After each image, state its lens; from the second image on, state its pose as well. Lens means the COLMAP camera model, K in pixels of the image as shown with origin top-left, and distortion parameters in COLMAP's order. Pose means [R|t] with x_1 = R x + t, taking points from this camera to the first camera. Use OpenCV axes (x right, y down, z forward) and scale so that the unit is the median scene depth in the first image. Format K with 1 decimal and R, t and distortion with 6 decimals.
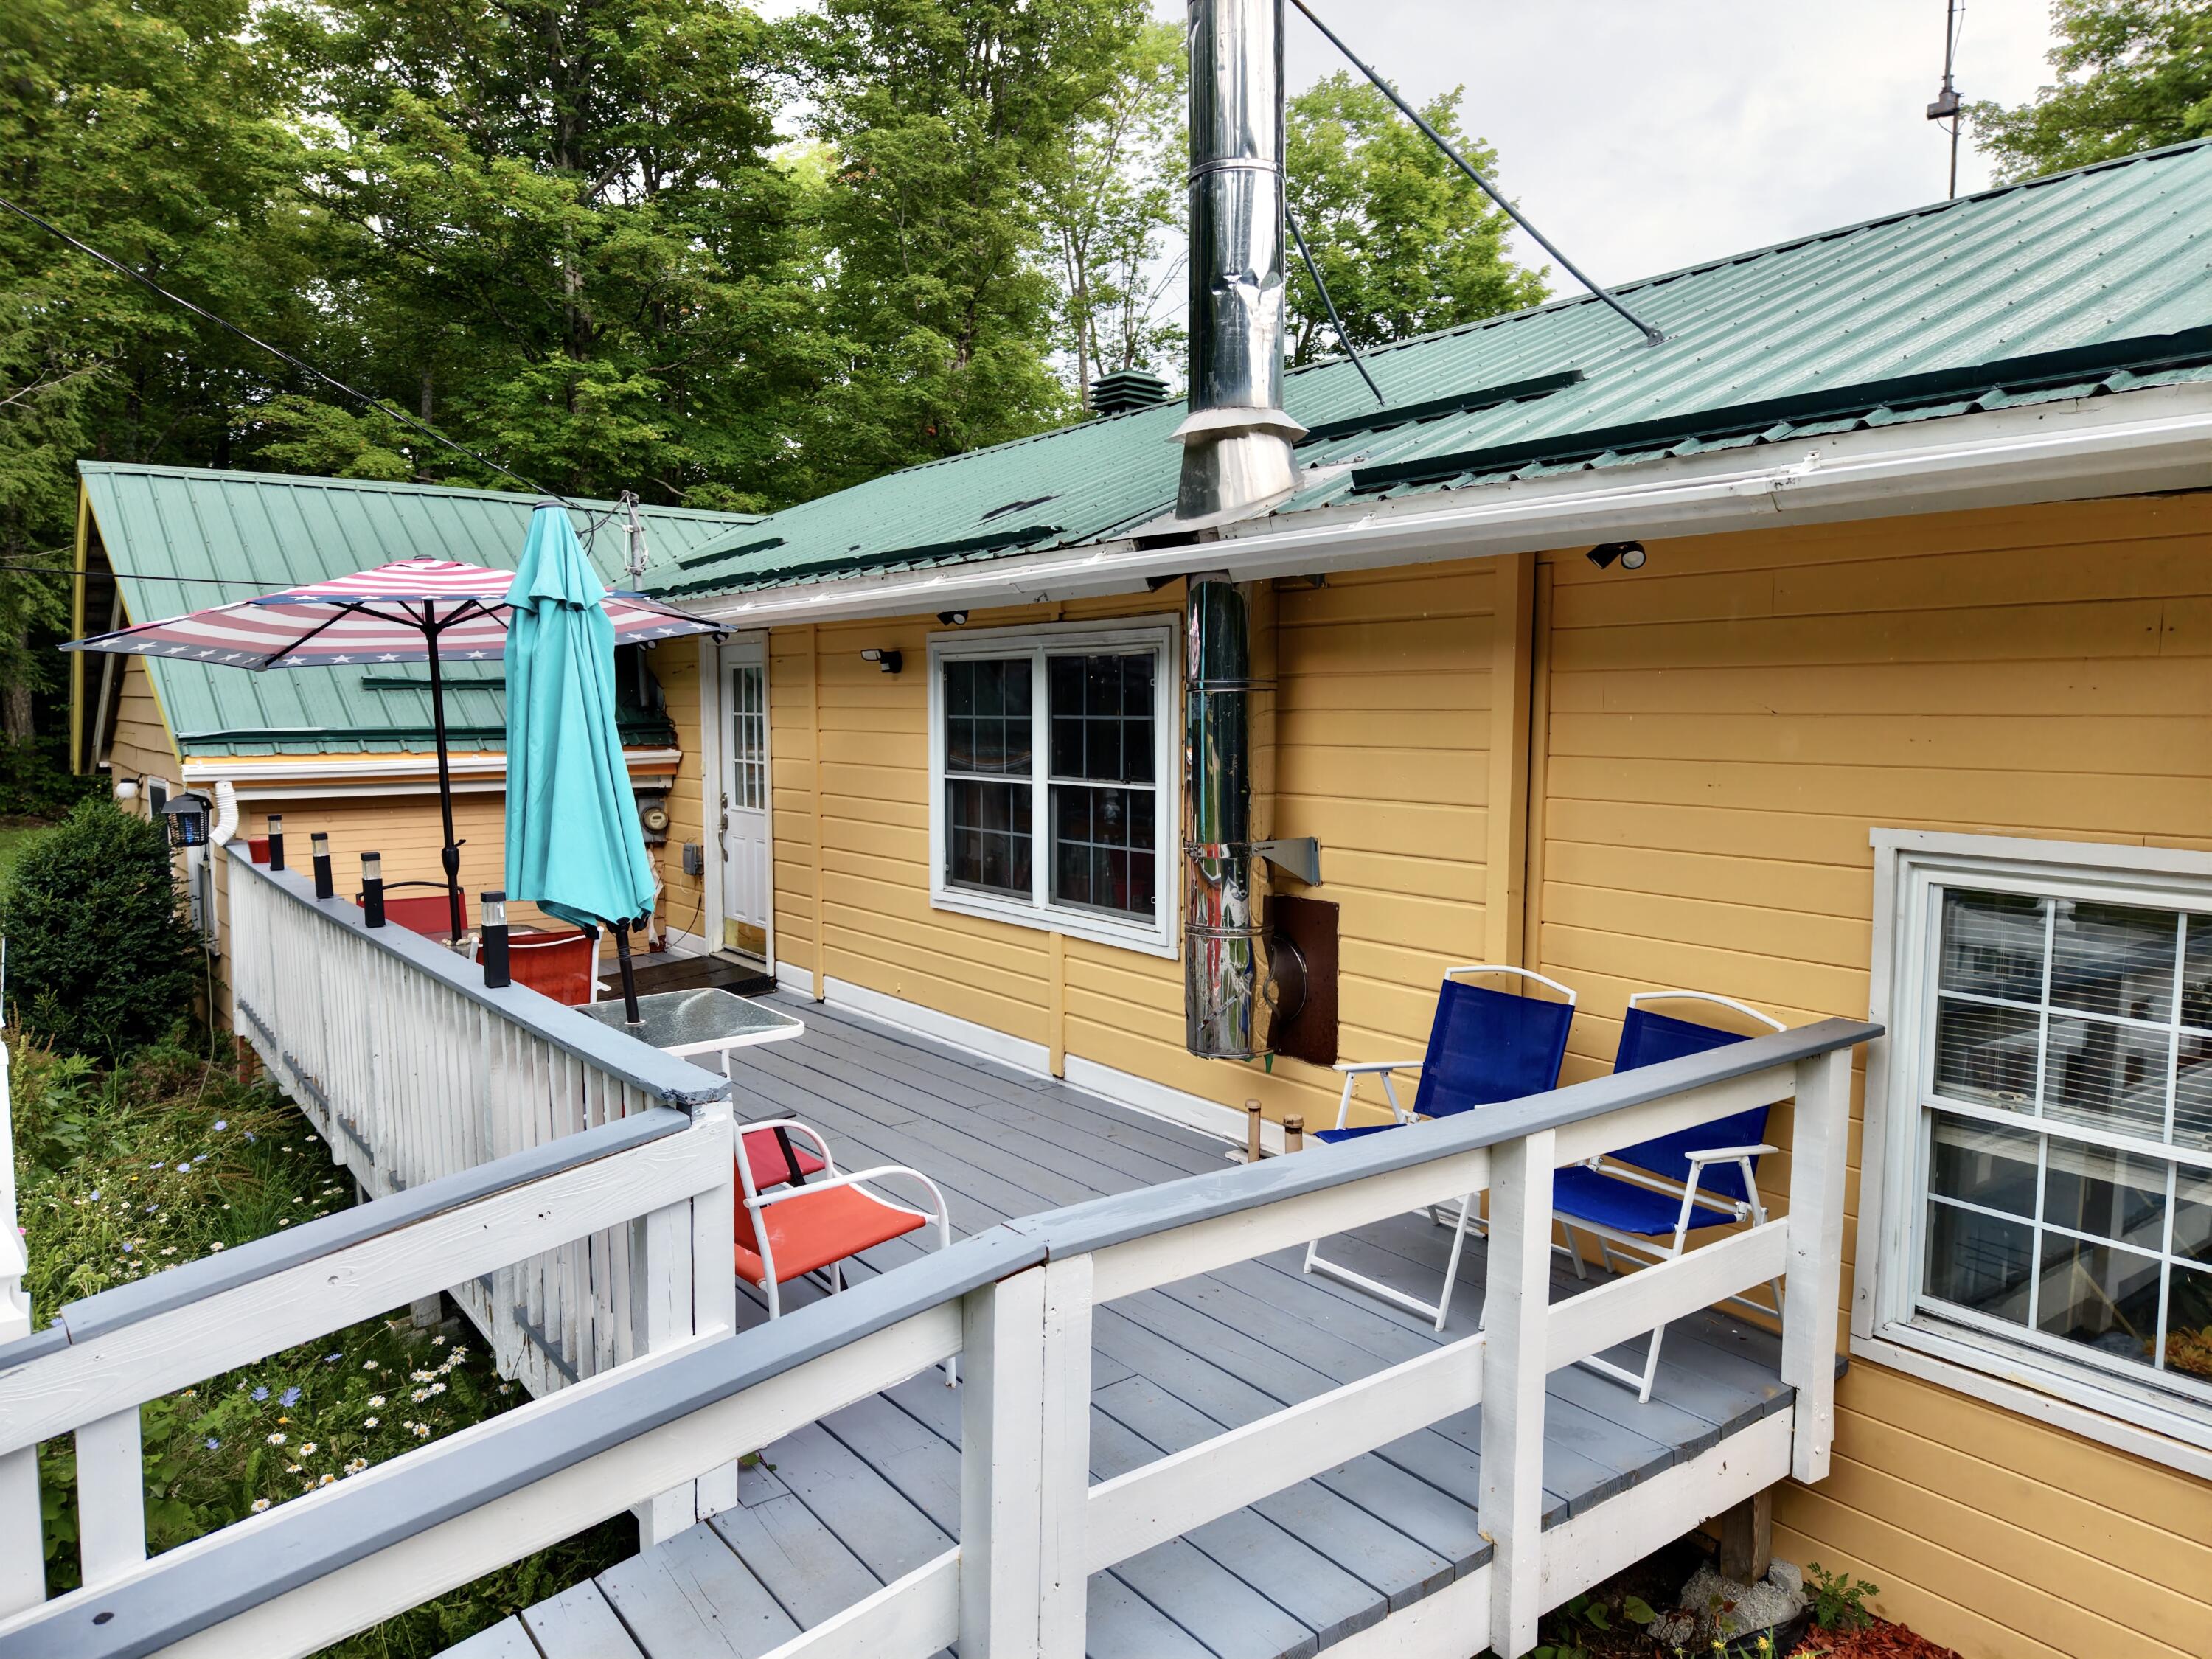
lens RADIAL K [[1497.3, 0, 1106.0], [0, 1497.3, 829.5], [0, 0, 1]] dist [0.001015, 0.000421]
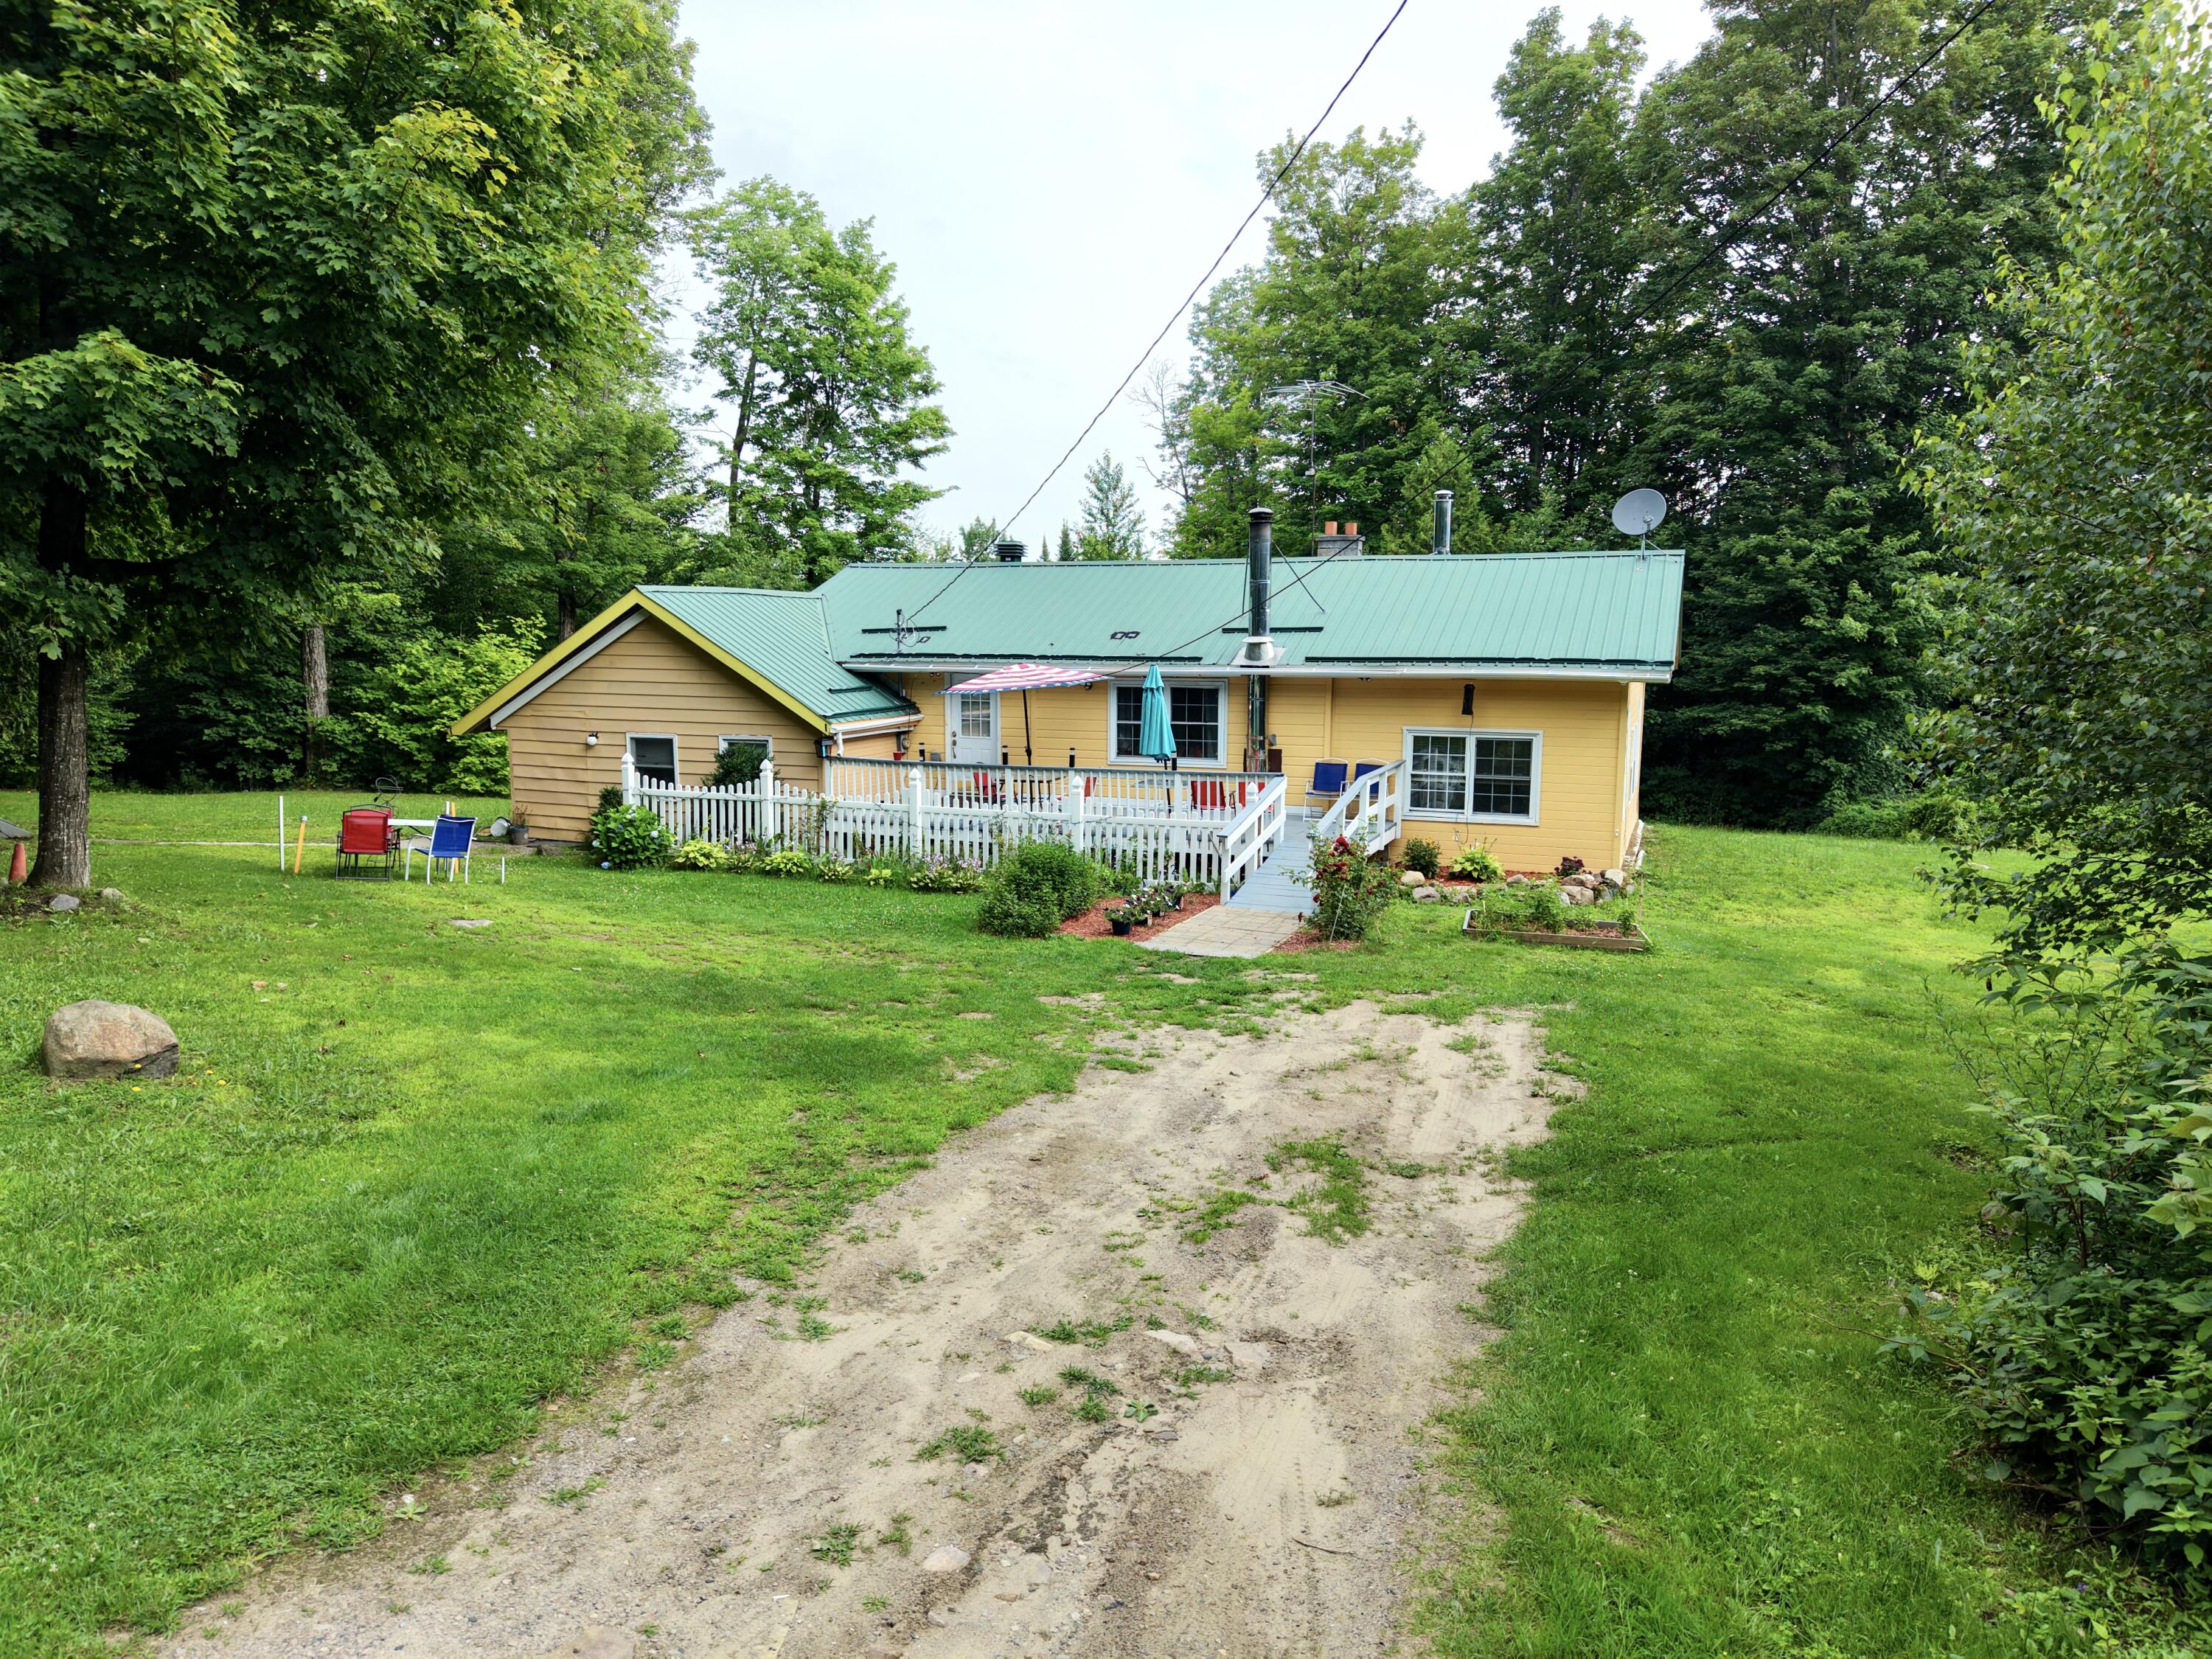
lens RADIAL K [[1497.3, 0, 1106.0], [0, 1497.3, 829.5], [0, 0, 1]] dist [0.001015, 0.000421]
pose [[0.857084, -0.059182, 0.511767, -2.183902], [0.036336, 0.997850, 0.054539, 0.021143], [-0.513894, -0.028148, 0.857392, -2.144226]]
